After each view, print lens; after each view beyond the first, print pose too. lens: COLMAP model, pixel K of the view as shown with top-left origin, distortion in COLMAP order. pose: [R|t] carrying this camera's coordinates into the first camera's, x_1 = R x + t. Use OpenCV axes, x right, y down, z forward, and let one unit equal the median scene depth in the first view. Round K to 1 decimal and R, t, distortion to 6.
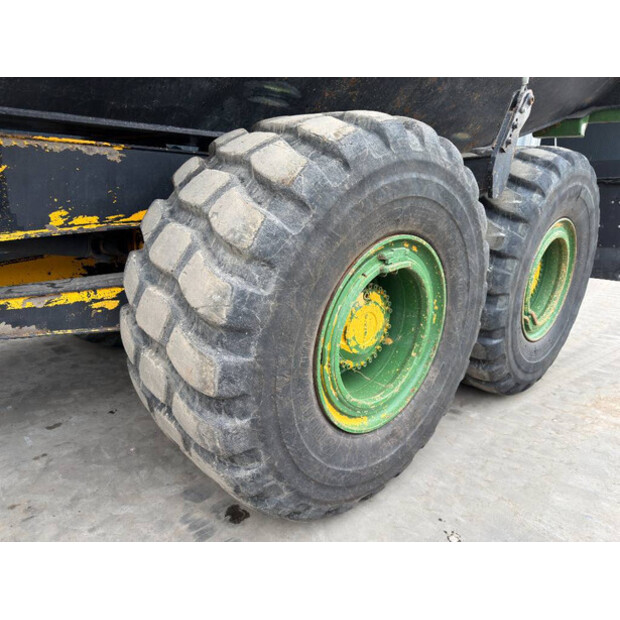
lens RADIAL K [[442.1, 0, 308.8], [0, 442.1, 310.7], [0, 0, 1]] dist [0.010439, -0.006193]
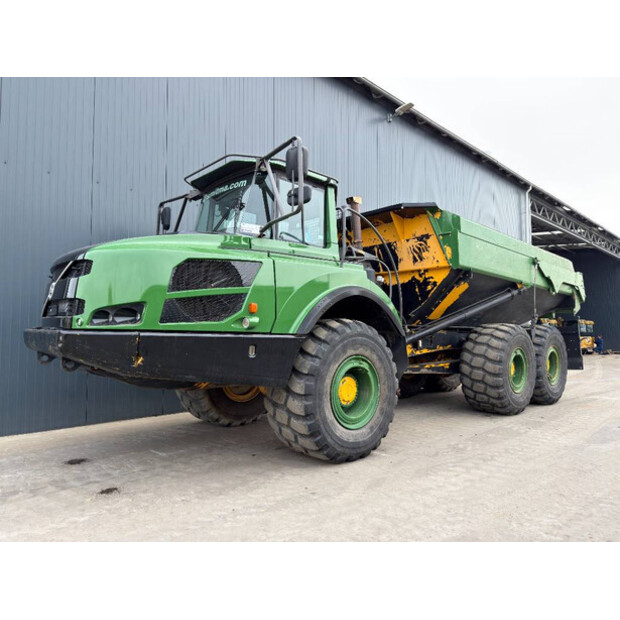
lens RADIAL K [[442.1, 0, 310.7], [0, 442.1, 308.8], [0, 0, 1]] dist [0.010439, -0.006193]
pose [[0.999386, -0.035019, 0.000926, -1.397656], [0.033198, 0.938321, -0.344167, 0.699132], [0.011183, 0.343987, 0.938908, -2.531962]]
